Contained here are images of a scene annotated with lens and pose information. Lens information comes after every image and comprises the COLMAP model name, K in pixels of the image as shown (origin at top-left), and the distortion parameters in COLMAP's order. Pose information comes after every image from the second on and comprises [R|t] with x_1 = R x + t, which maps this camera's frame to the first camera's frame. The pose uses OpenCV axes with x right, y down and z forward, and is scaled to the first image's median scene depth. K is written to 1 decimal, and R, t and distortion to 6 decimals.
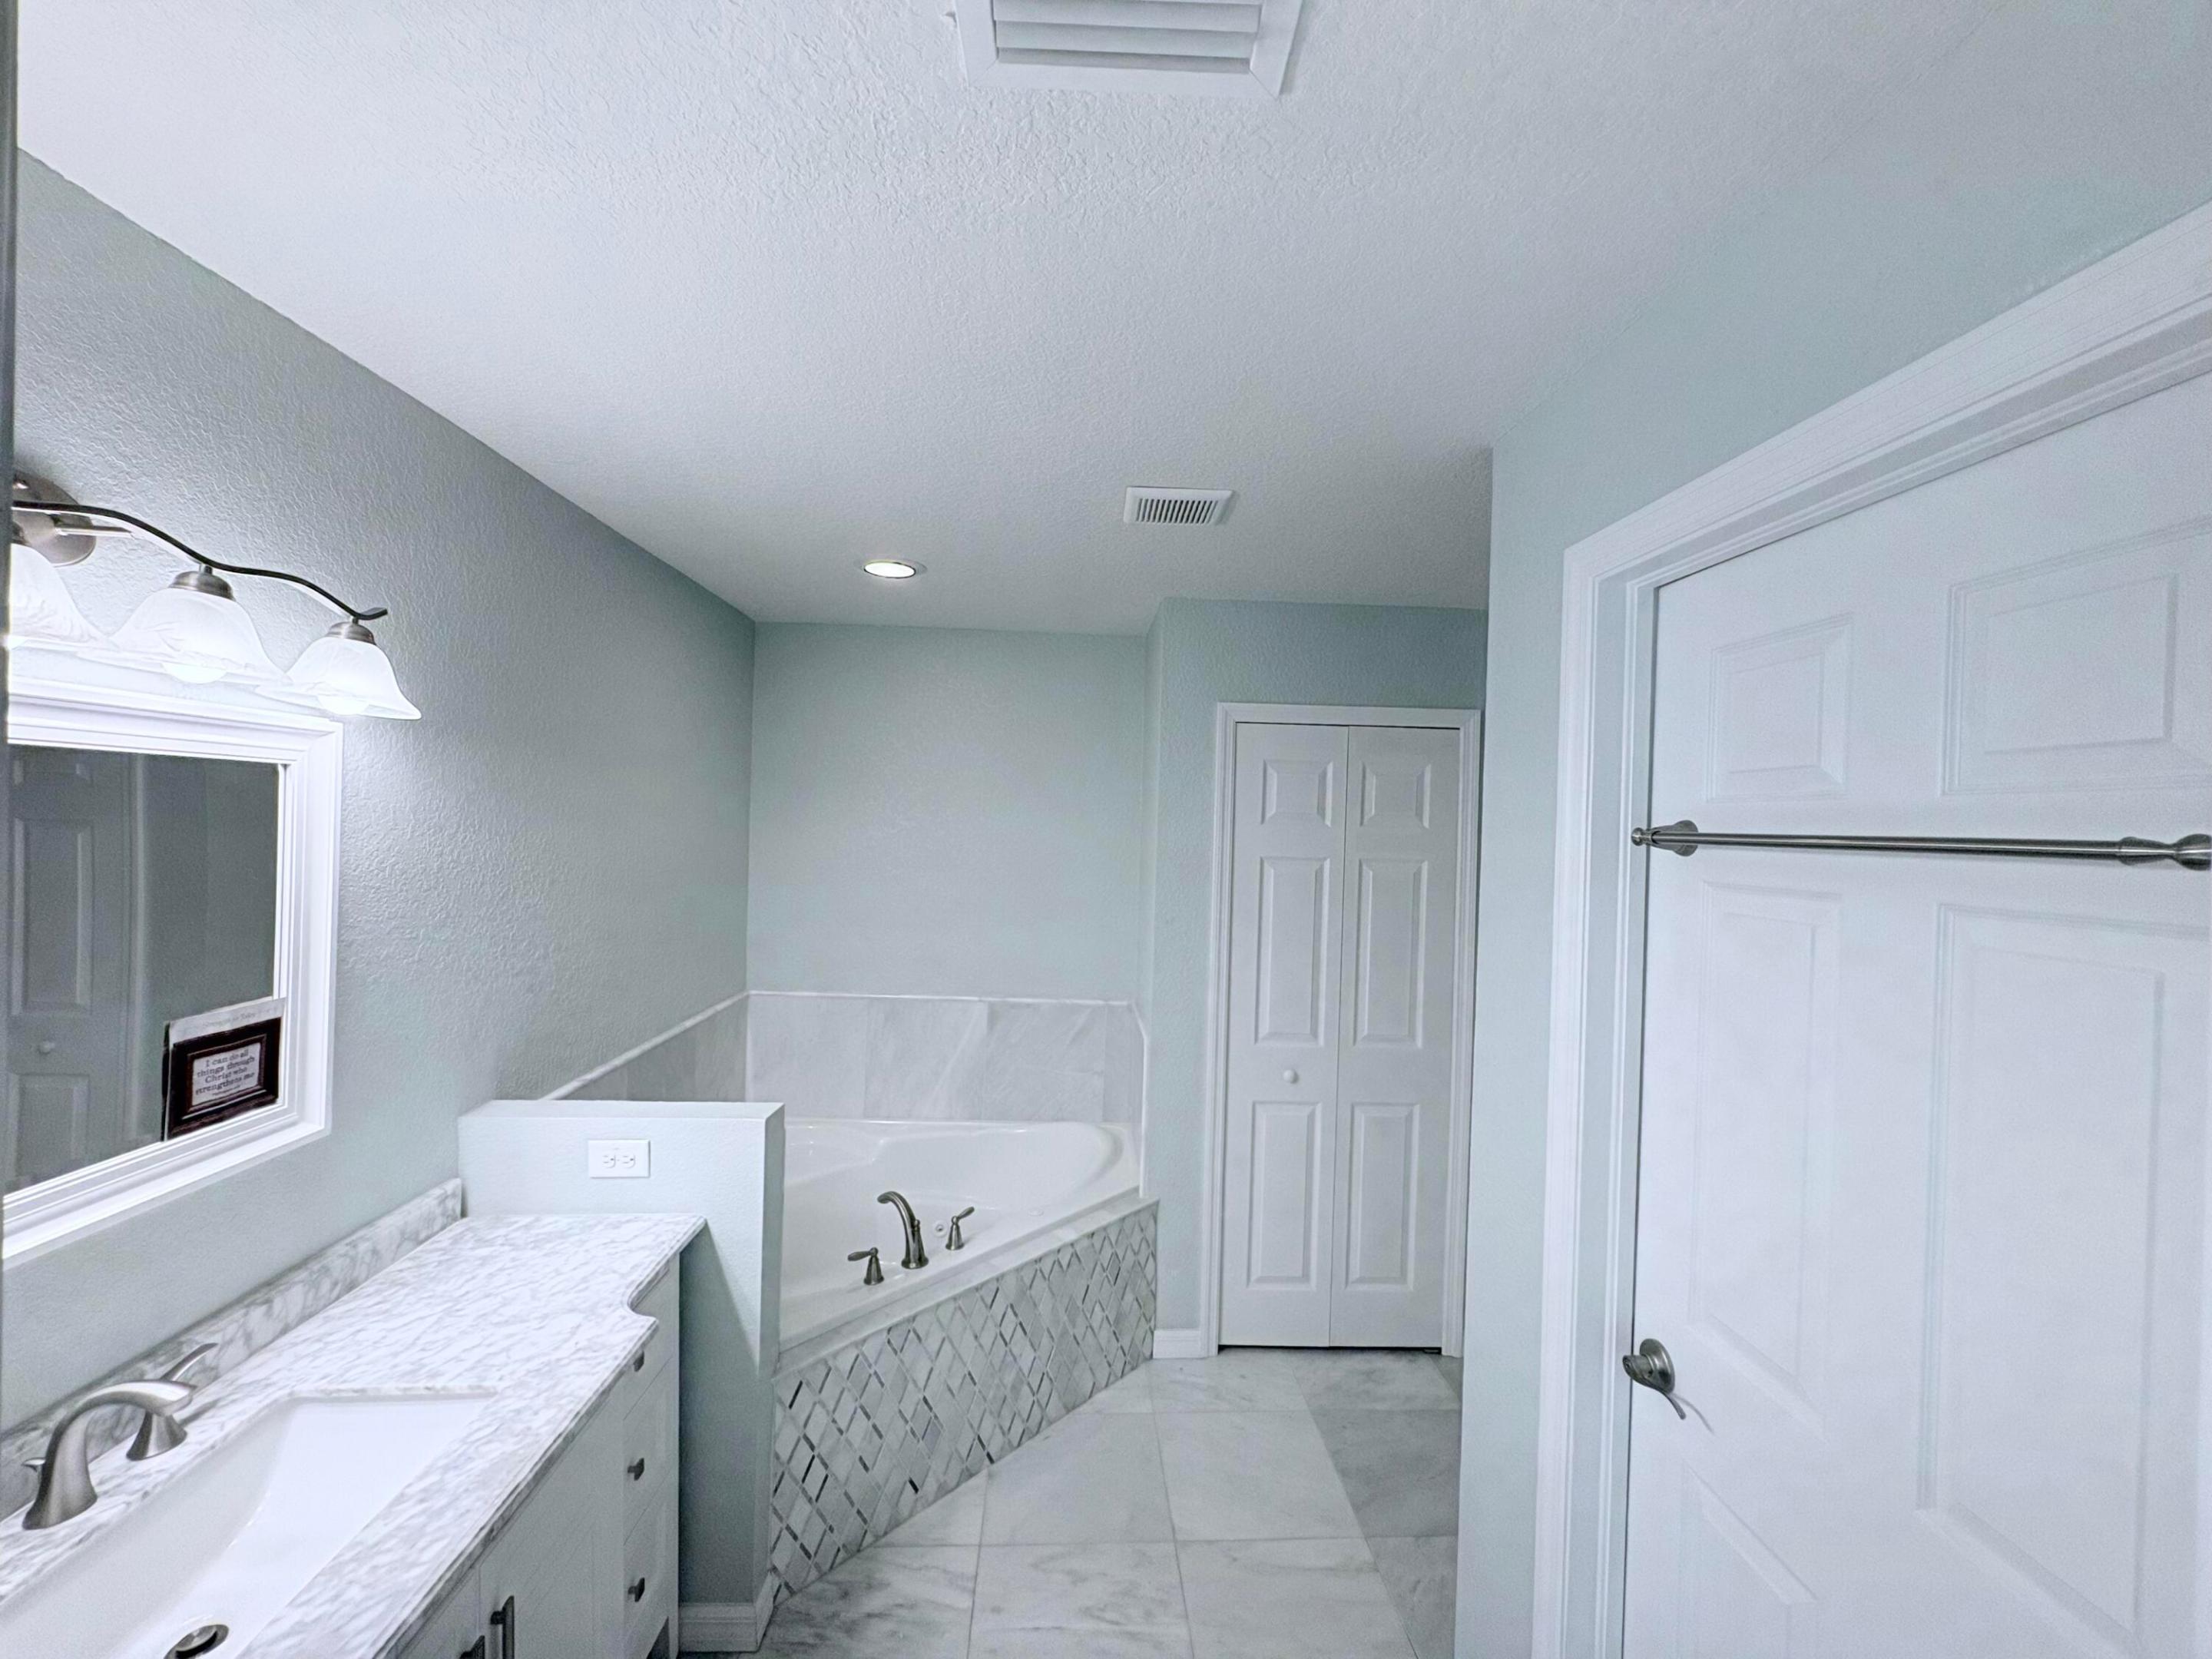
lens RADIAL K [[880.9, 0, 1106.0], [0, 880.9, 829.5], [0, 0, 1]] dist [-0.000540, 0.000555]
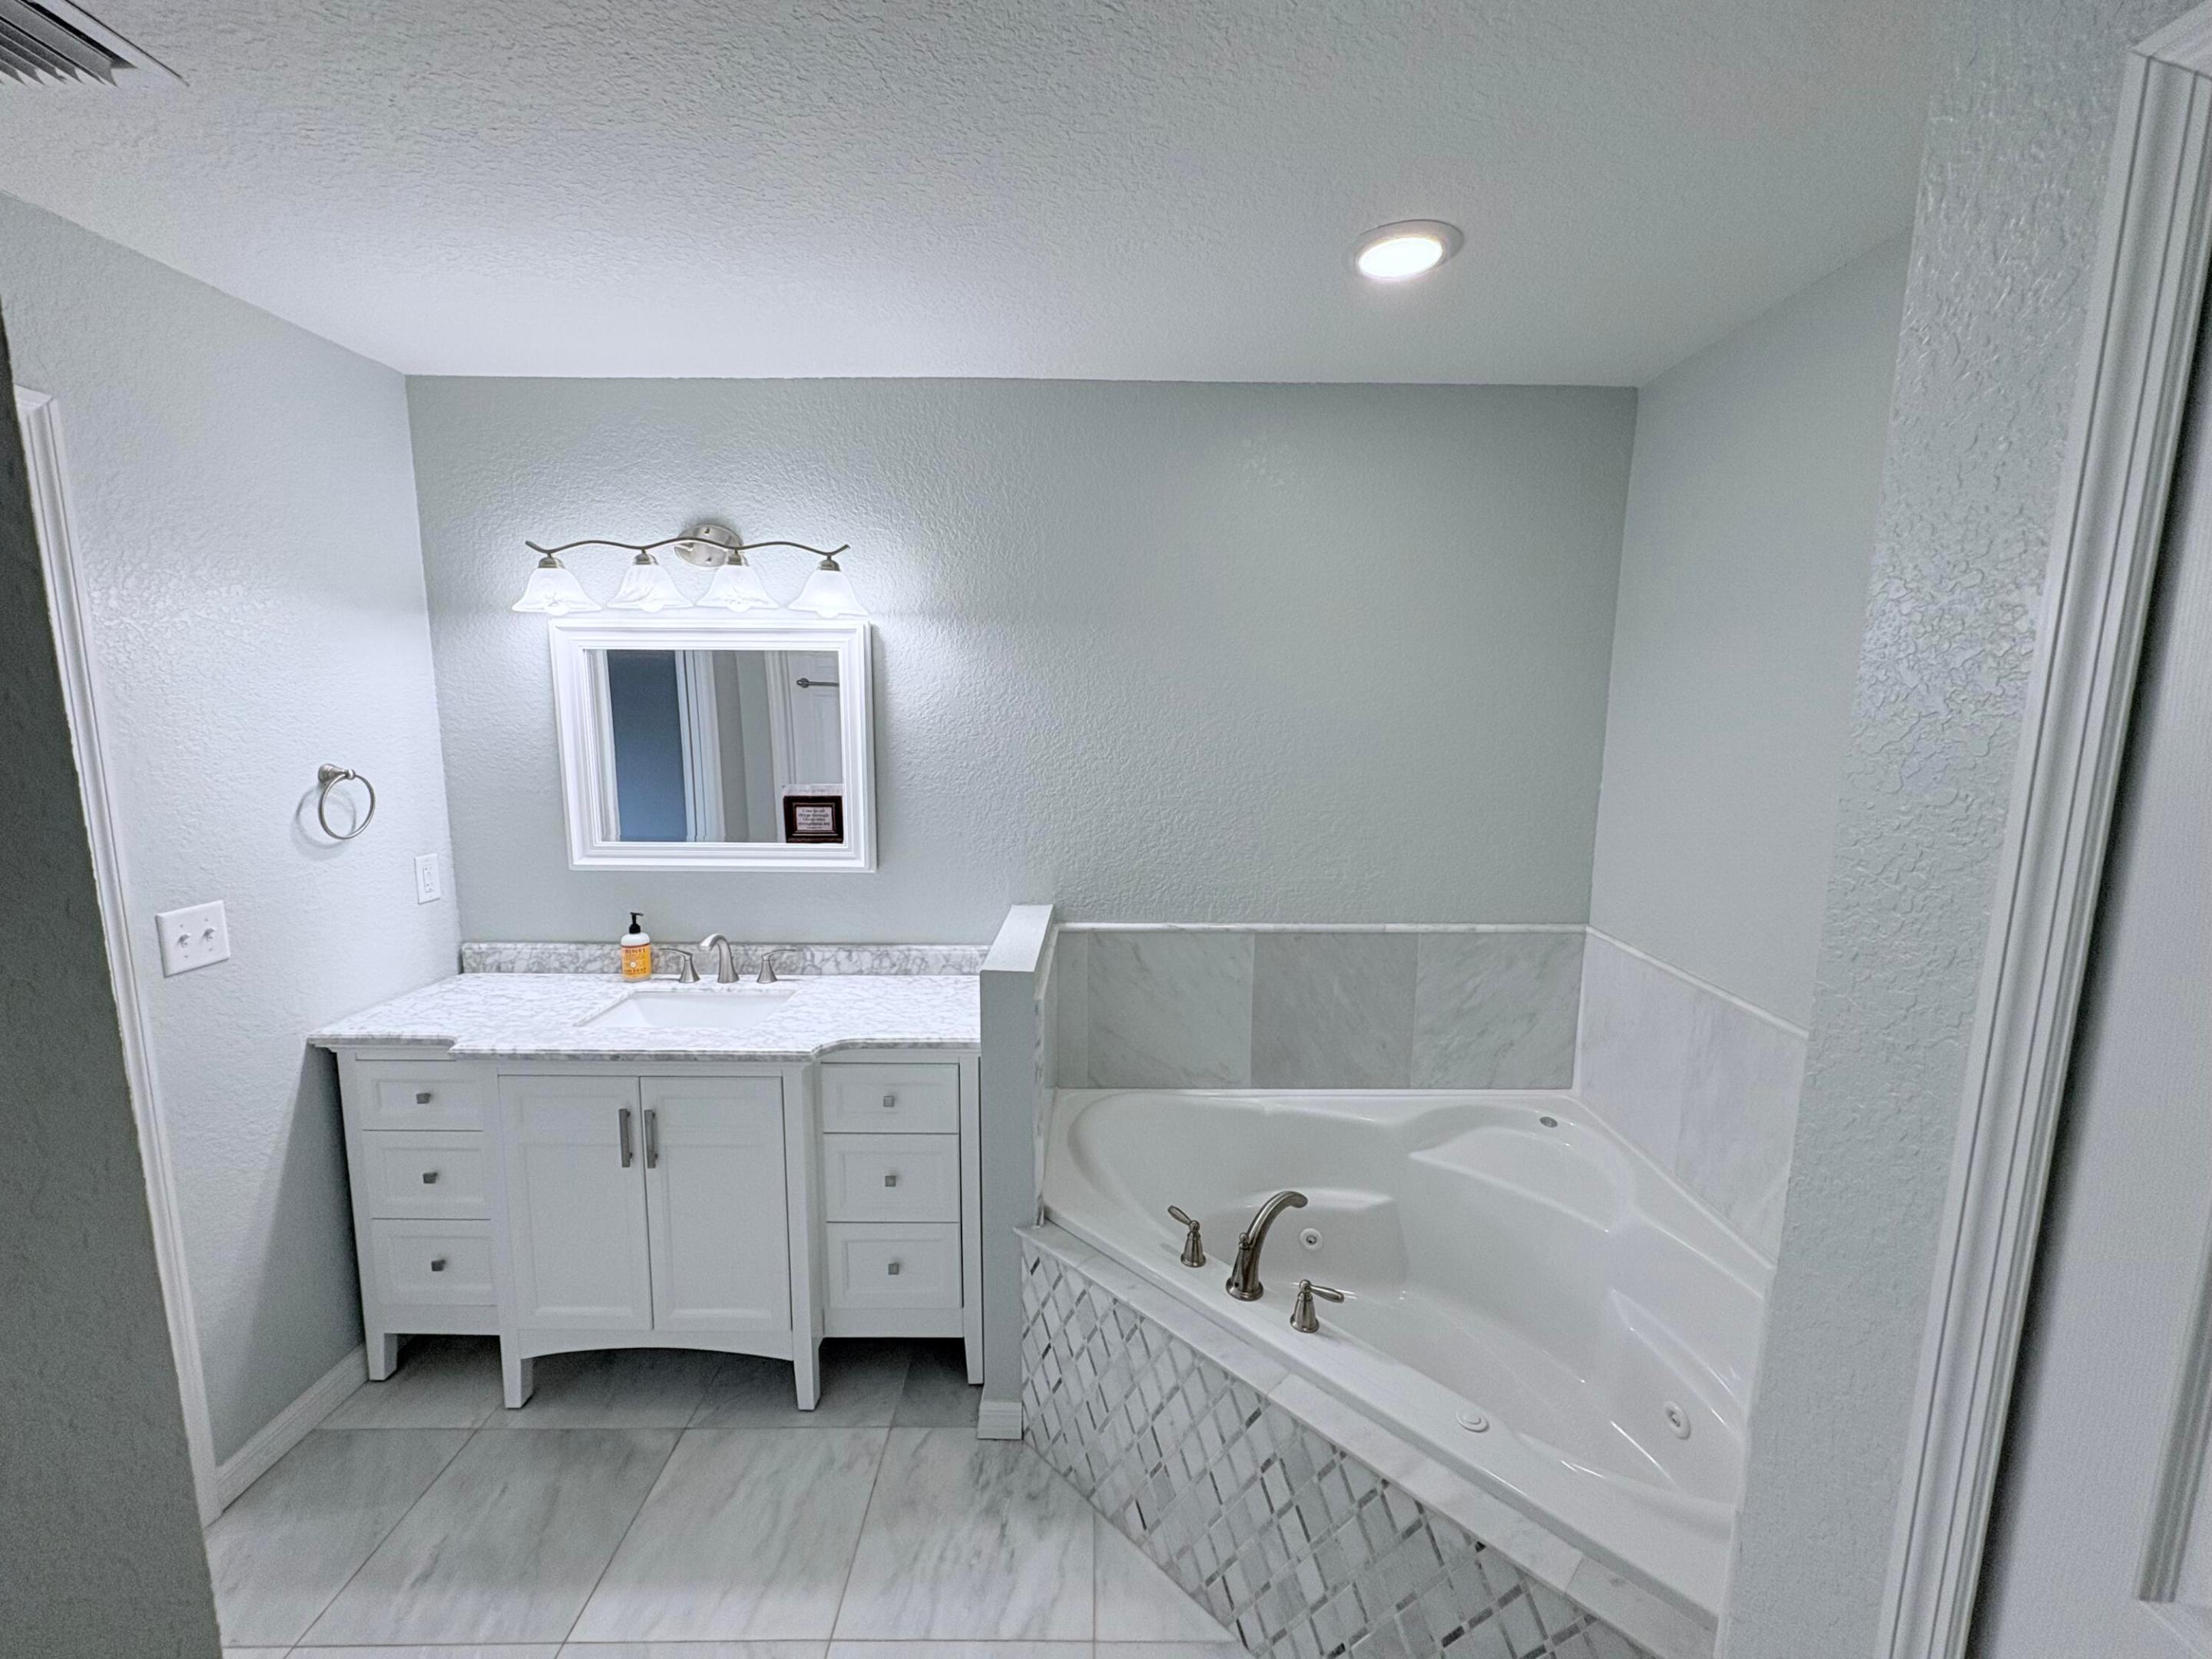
lens RADIAL K [[880.9, 0, 1106.0], [0, 880.9, 829.5], [0, 0, 1]] dist [-0.000540, 0.000555]
pose [[-0.037286, 0.118313, -0.992276, 0.565737], [-0.016999, 0.992748, 0.119008, 0.042447], [0.999160, 0.021305, -0.035004, 1.116561]]
